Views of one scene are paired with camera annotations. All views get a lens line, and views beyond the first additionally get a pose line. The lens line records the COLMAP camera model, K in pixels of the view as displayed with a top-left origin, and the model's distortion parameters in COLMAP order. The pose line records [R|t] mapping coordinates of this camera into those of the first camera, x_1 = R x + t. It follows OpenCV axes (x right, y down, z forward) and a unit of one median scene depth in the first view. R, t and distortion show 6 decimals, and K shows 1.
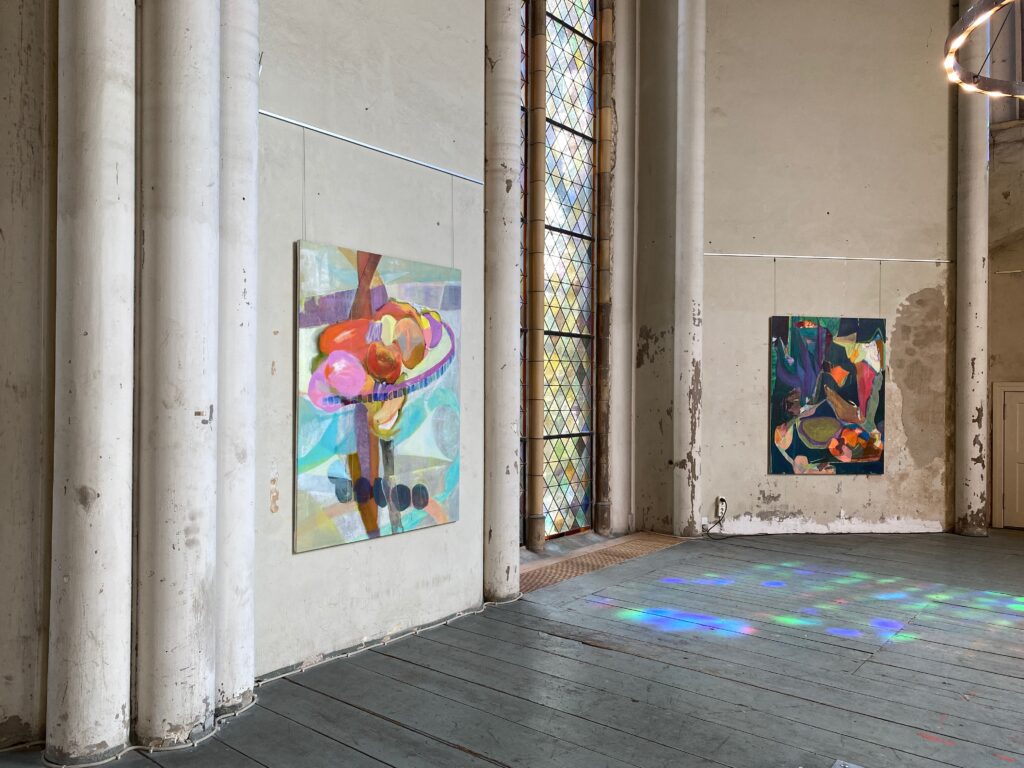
lens RADIAL K [[788.7, 0, 503.7], [0, 788.7, 379.8], [0, 0, 1]] dist [0.056158, -0.078420]
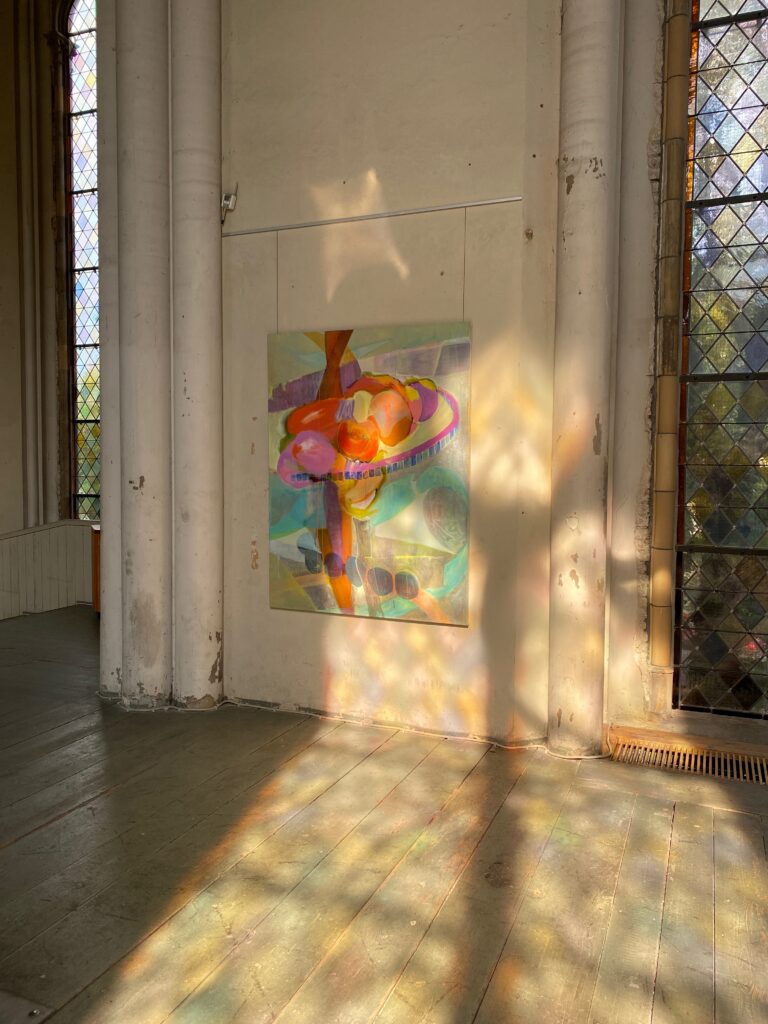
lens RADIAL K [[788.7, 0, 387.1], [0, 788.7, 509.4], [0, 0, 1]] dist [0.056158, -0.078420]
pose [[0.269288, 0.050691, -0.961725, 0.464785], [0.000391, 0.998608, 0.052745, 0.007108], [0.963060, -0.014580, 0.268893, 0.446309]]
